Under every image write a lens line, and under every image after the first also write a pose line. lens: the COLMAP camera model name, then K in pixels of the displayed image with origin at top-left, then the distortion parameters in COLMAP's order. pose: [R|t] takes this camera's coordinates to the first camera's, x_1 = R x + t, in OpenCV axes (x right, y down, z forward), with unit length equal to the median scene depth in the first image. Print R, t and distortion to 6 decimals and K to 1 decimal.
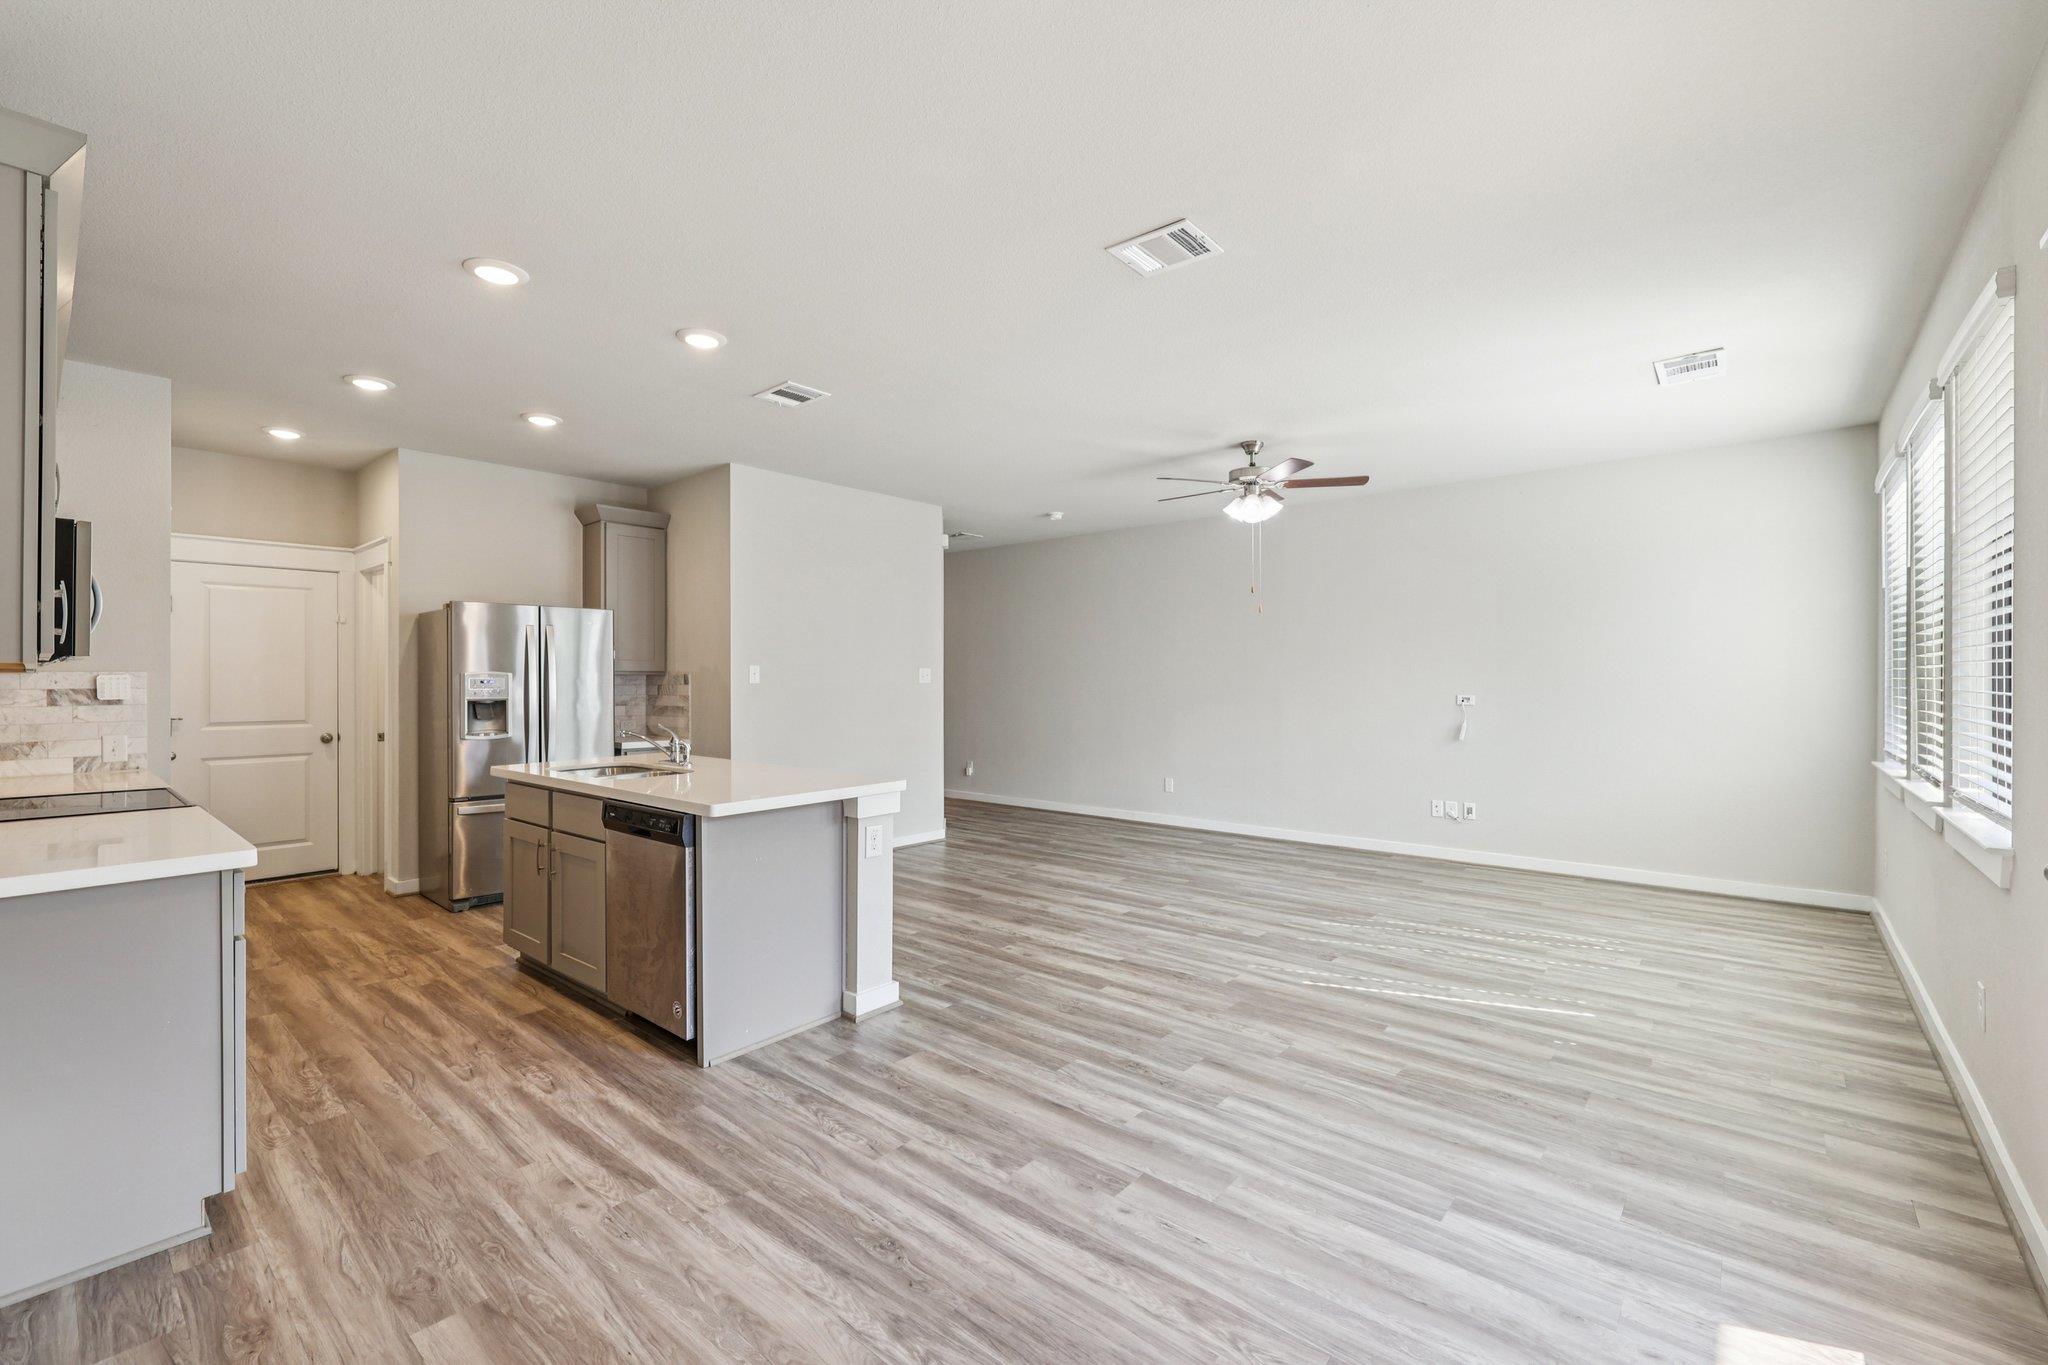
lens RADIAL K [[863.0, 0, 1031.5], [0, 863.0, 683.0], [0, 0, 1]] dist [-0.002067, 0.000670]
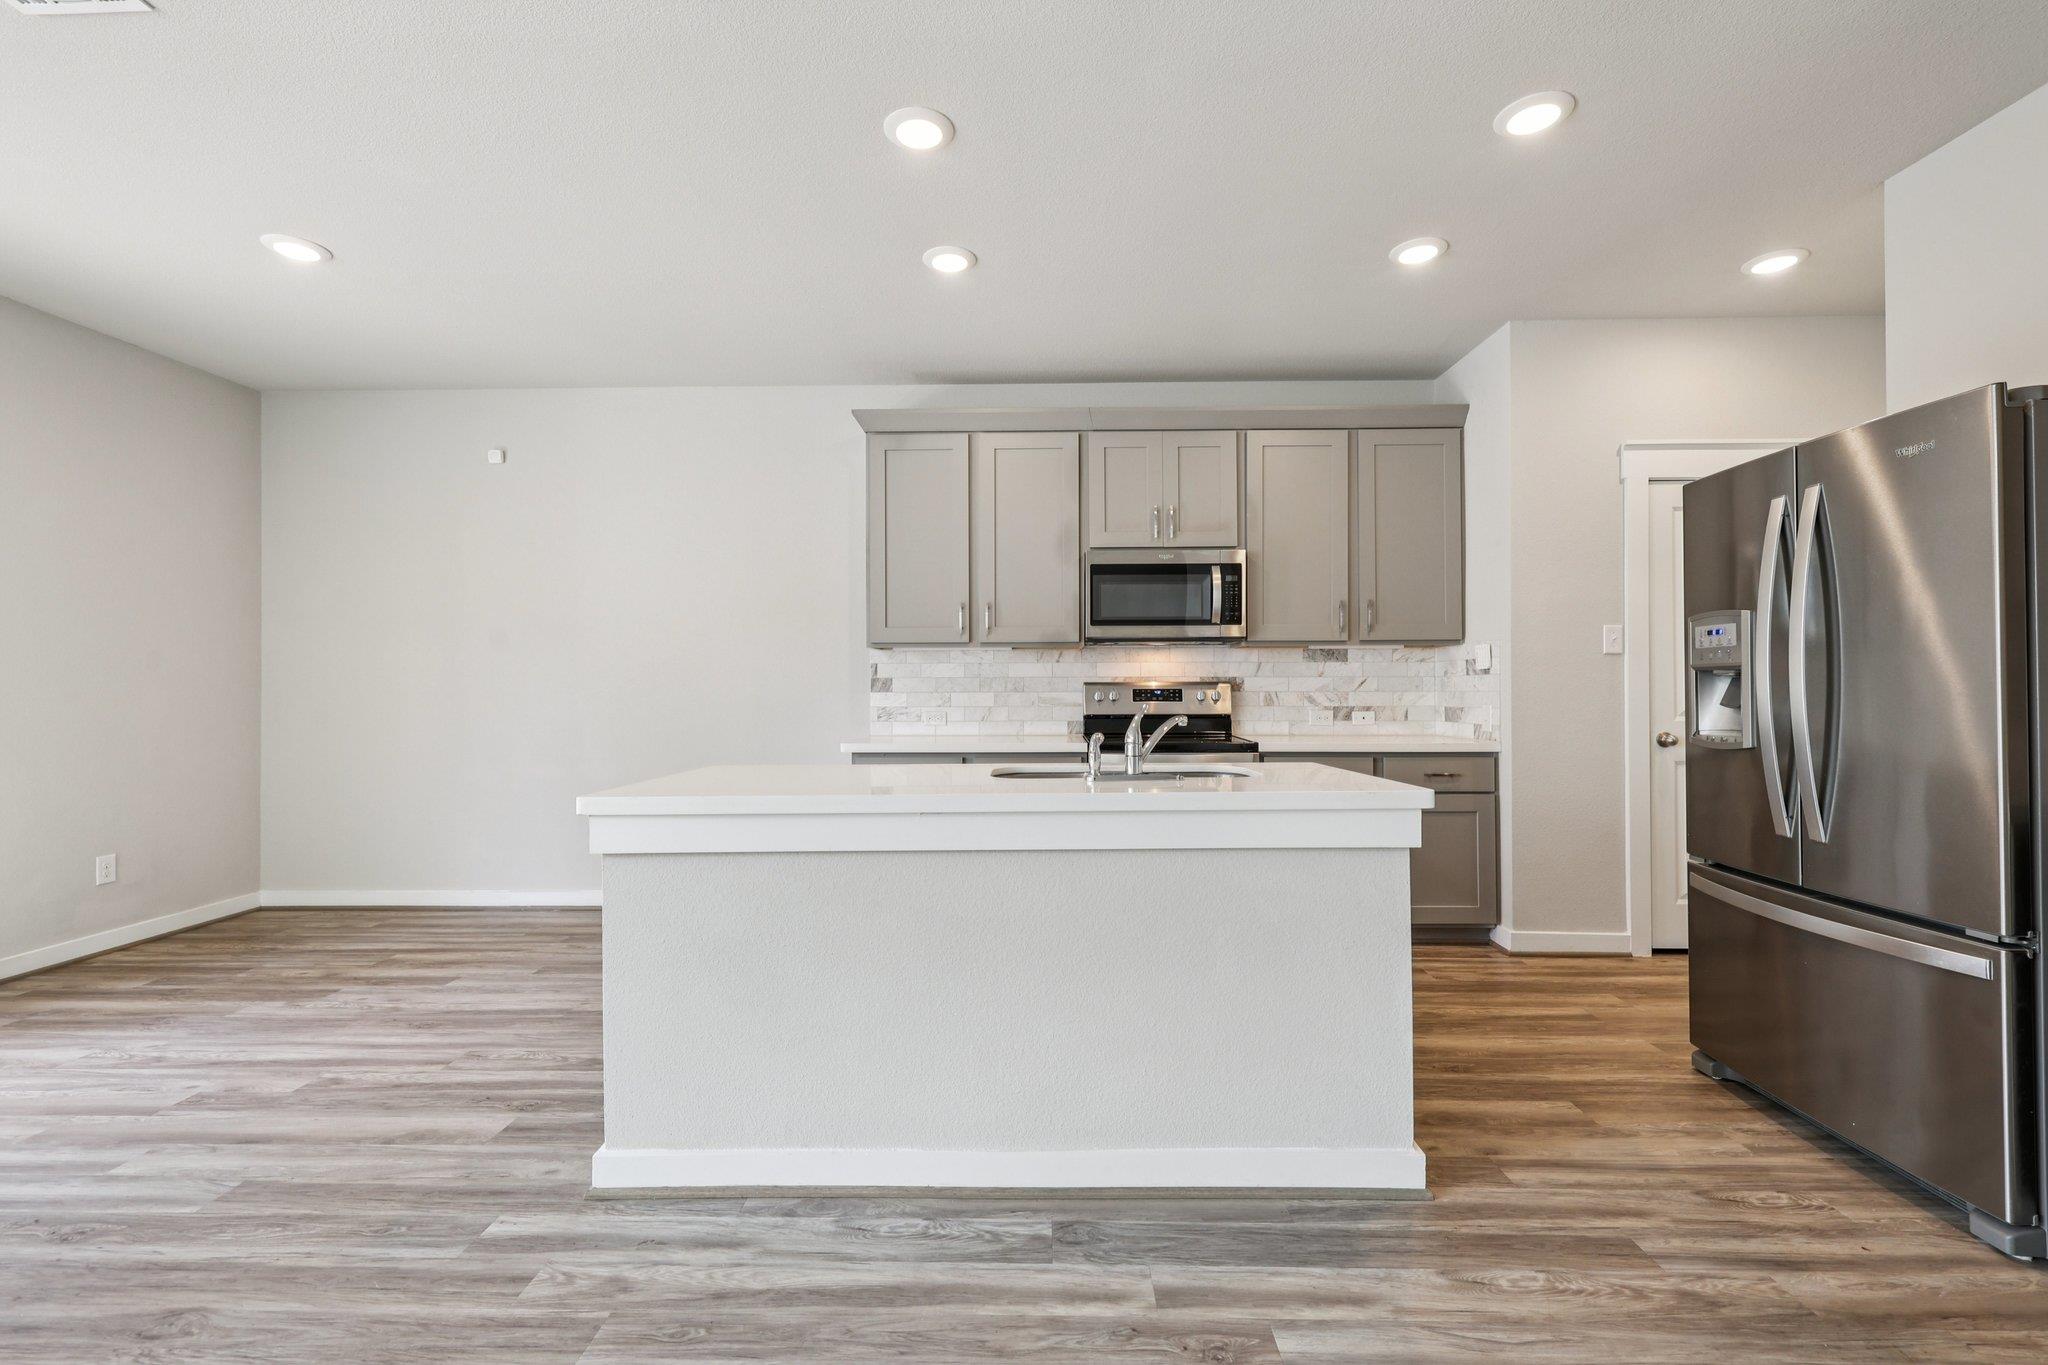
lens RADIAL K [[863.0, 0, 1024.8], [0, 863.0, 688.7], [0, 0, 1]] dist [-0.002067, 0.000670]
pose [[-0.773222, 0.006300, -0.634104, -0.016414], [0.002926, 0.999975, 0.006367, 0.036322], [0.634129, 0.003068, -0.773221, 1.520020]]
